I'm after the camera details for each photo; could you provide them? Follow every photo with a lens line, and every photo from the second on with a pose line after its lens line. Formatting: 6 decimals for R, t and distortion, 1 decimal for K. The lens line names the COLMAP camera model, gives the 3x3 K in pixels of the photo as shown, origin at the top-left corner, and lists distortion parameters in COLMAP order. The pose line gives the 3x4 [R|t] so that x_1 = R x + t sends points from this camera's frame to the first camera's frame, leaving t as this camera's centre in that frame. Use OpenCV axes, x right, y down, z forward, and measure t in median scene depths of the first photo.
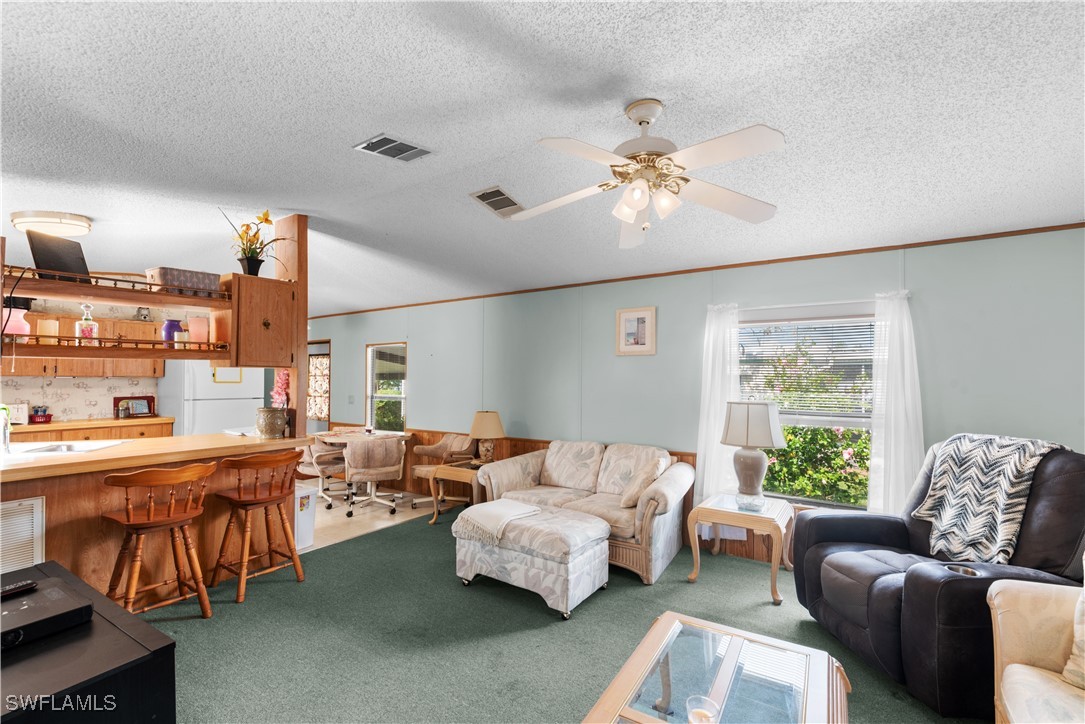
lens RADIAL K [[468.3, 0, 541.8], [0, 468.3, 369.2], [0, 0, 1]] dist [0.000113, -0.000026]
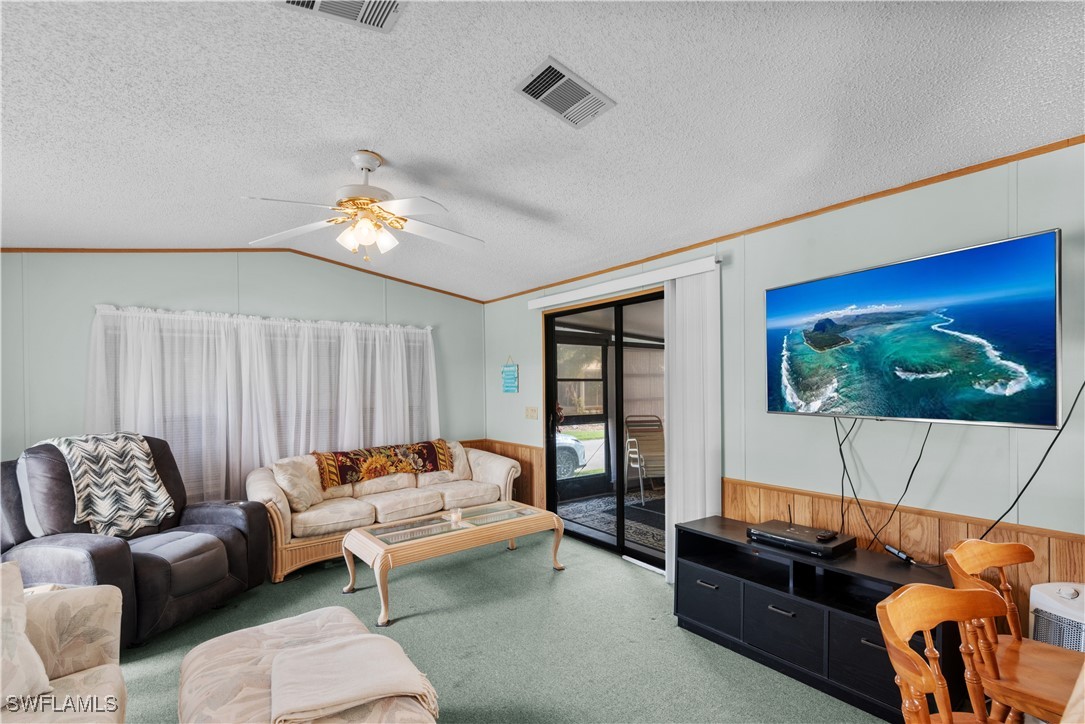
lens RADIAL K [[497.5, 0, 550.1], [0, 497.5, 387.5], [0, 0, 1]] dist [-0.003660, -0.000539]
pose [[-0.935086, -0.000945, 0.354419, -0.591101], [-0.006896, 0.999856, -0.015528, 0.034466], [-0.354353, -0.016964, -0.934958, 1.798908]]
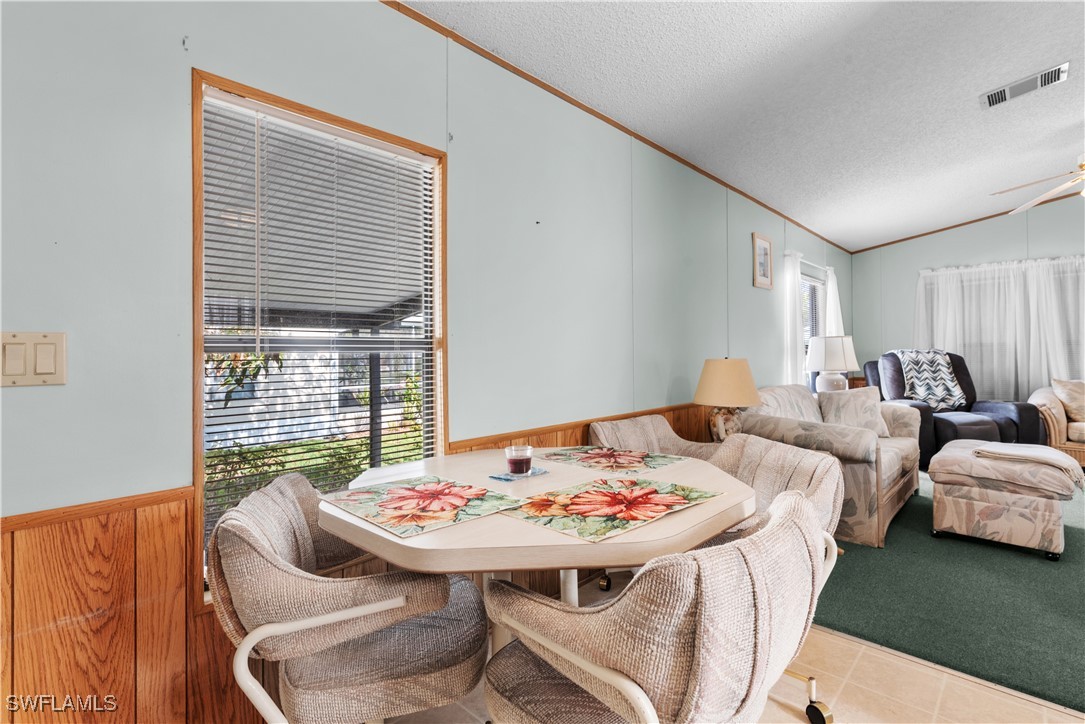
lens RADIAL K [[506.6, 0, 543.2], [0, 506.6, 353.3], [0, 0, 1]] dist [-0.002494, -0.000276]
pose [[0.198583, -0.007140, 0.980058, -1.493169], [-0.009239, 0.999915, 0.009157, 0.158703], [-0.980041, -0.010874, 0.198500, 2.159299]]
